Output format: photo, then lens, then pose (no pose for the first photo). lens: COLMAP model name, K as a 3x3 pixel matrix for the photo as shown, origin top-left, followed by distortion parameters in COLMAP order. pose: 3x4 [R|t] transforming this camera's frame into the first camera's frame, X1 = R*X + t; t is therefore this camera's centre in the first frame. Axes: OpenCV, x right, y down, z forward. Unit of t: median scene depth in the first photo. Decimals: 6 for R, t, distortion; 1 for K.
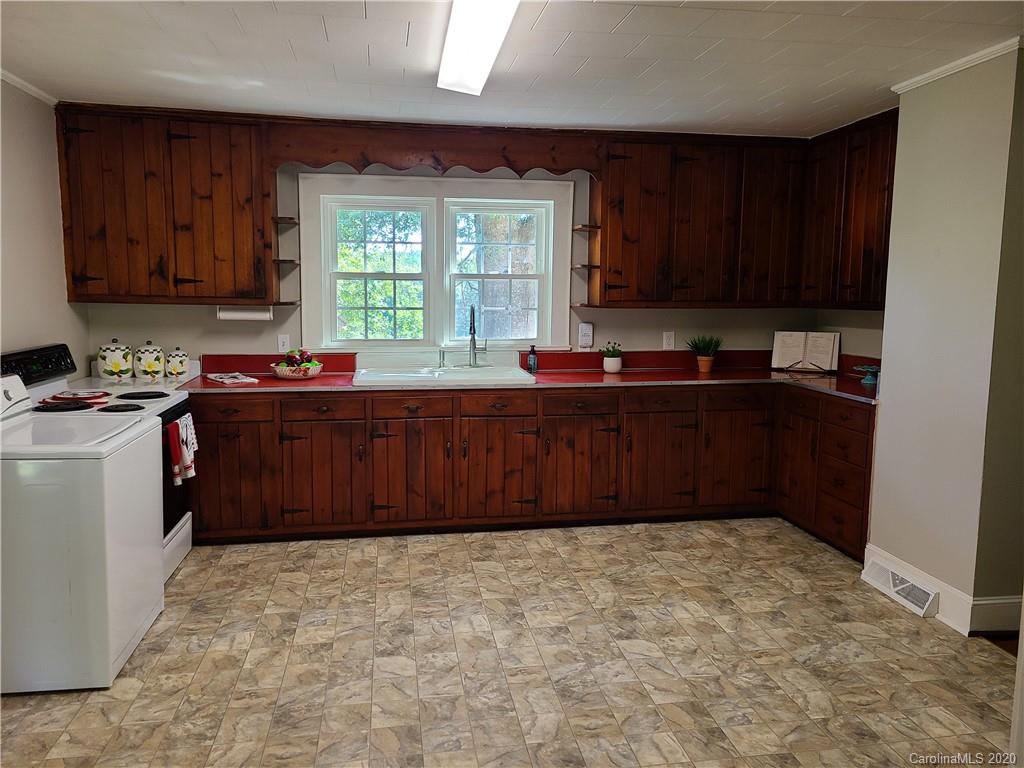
lens RADIAL K [[764.8, 0, 514.1], [0, 764.8, 380.7], [0, 0, 1]] dist [0.059296, -0.042001]
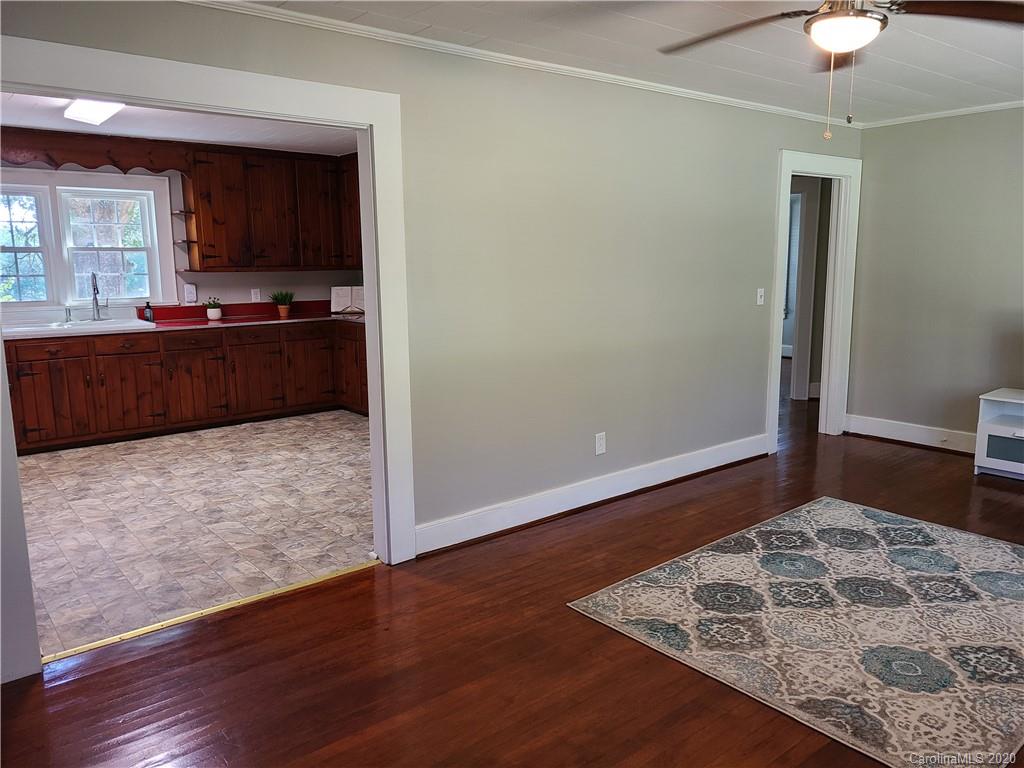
lens RADIAL K [[764.8, 0, 518.2], [0, 764.8, 385.6], [0, 0, 1]] dist [0.059296, -0.042001]
pose [[0.870024, -0.095131, 0.483744, -0.085762], [0.074347, 0.995302, 0.062018, 0.067492], [-0.487372, -0.017993, 0.873009, -0.515951]]
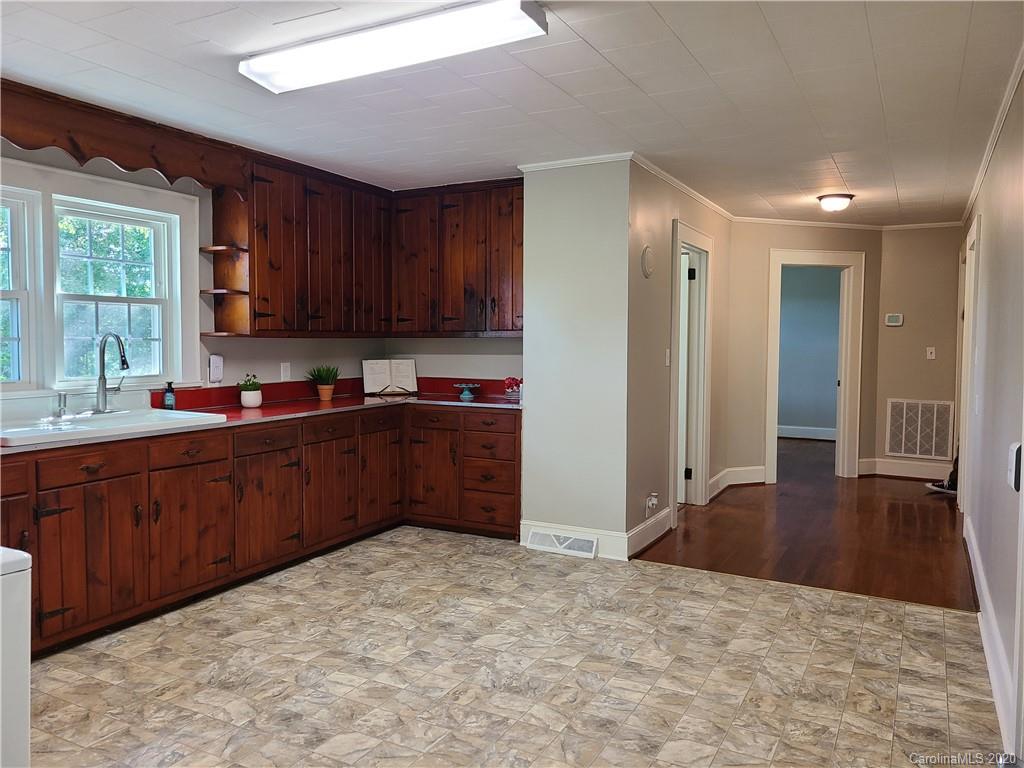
lens RADIAL K [[764.8, 0, 506.9], [0, 764.8, 379.7], [0, 0, 1]] dist [0.059296, -0.042001]
pose [[0.614436, -0.045660, 0.787645, -0.457072], [0.095178, 0.995323, -0.016549, 0.001114], [-0.783205, 0.085135, 0.615908, 0.200632]]
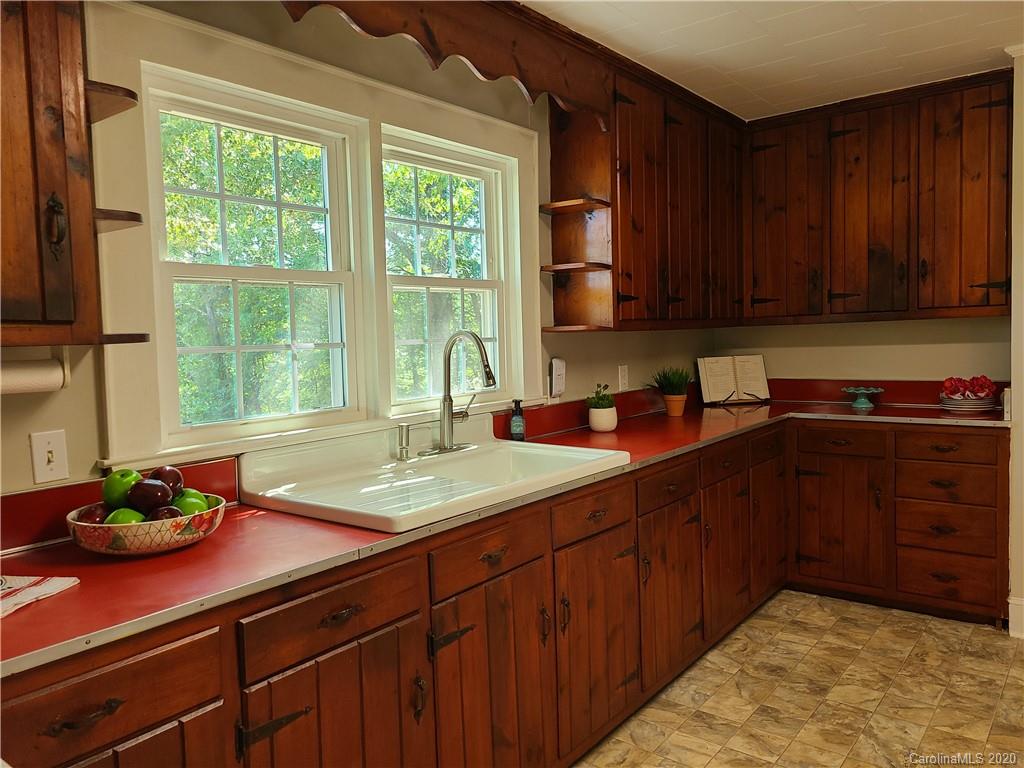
lens RADIAL K [[764.8, 0, 515.9], [0, 764.8, 380.9], [0, 0, 1]] dist [0.059296, -0.042001]
pose [[0.734722, -0.071971, 0.674539, -0.402383], [0.117139, 0.992879, -0.021653, -0.052526], [-0.668178, 0.094924, 0.737921, 0.622858]]
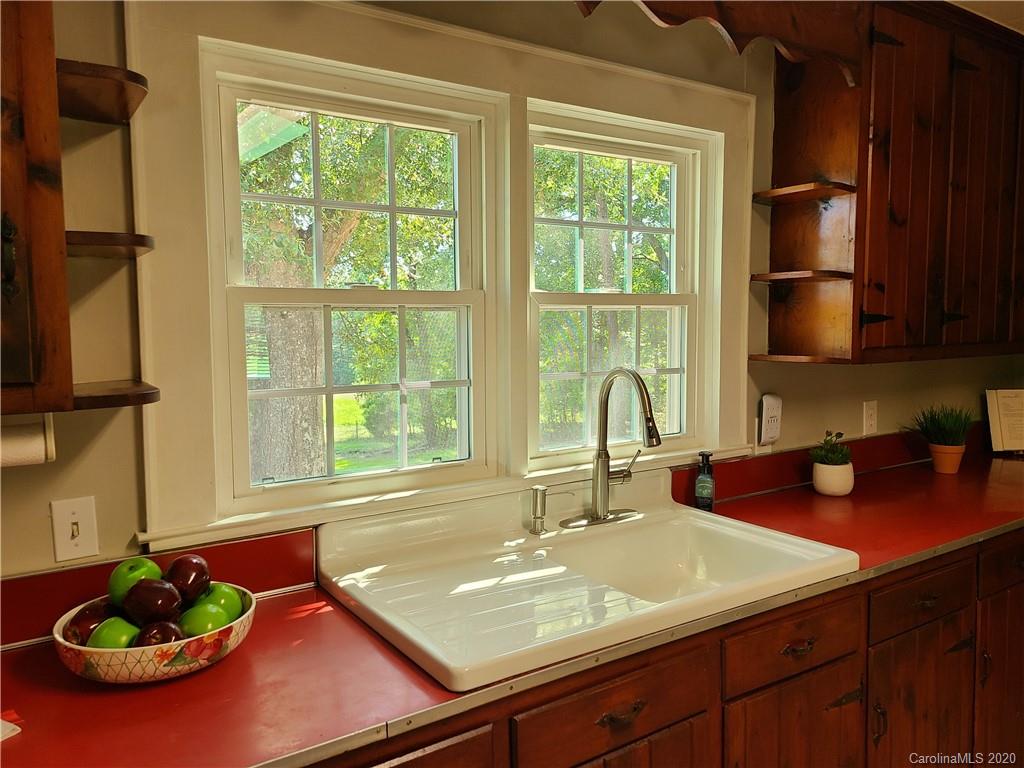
lens RADIAL K [[764.8, 0, 514.6], [0, 764.8, 387.3], [0, 0, 1]] dist [0.059296, -0.042001]
pose [[0.911161, -0.051314, 0.408843, -0.280377], [0.067651, 0.997381, -0.025587, -0.087666], [-0.406459, 0.050973, 0.912246, 0.696695]]
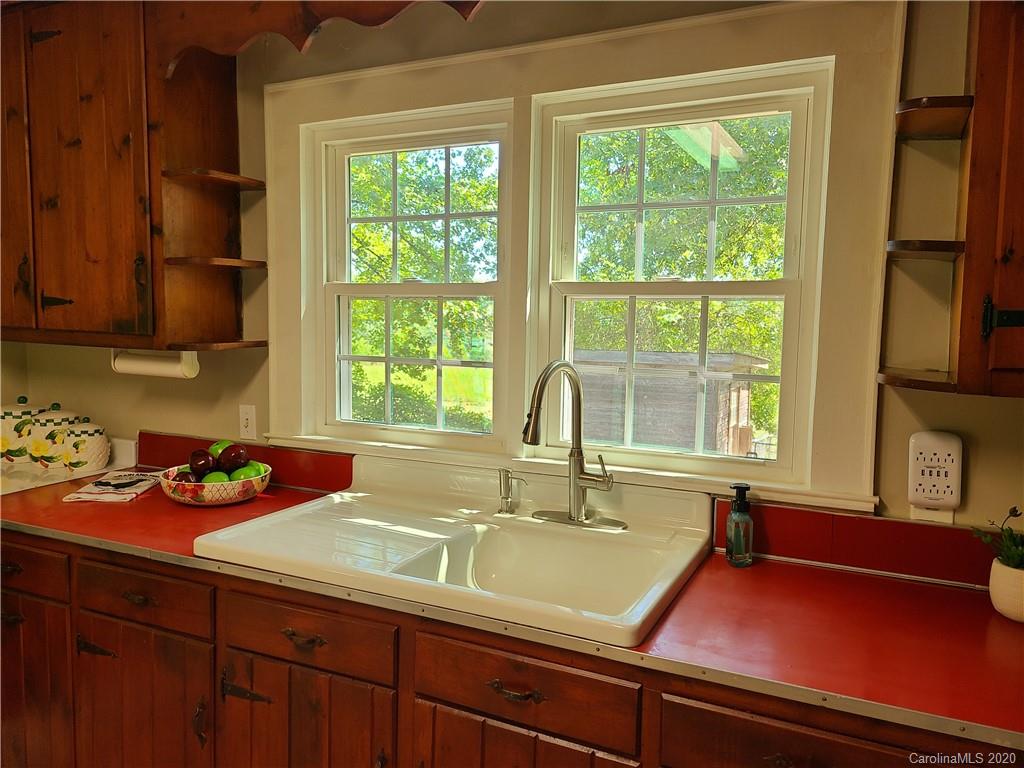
lens RADIAL K [[764.8, 0, 504.7], [0, 764.8, 379.3], [0, 0, 1]] dist [0.059296, -0.042001]
pose [[0.809561, 0.054773, -0.584475, 0.150644], [-0.078957, 0.996750, -0.015956, -0.087369], [0.581701, 0.059066, 0.811255, 0.715835]]
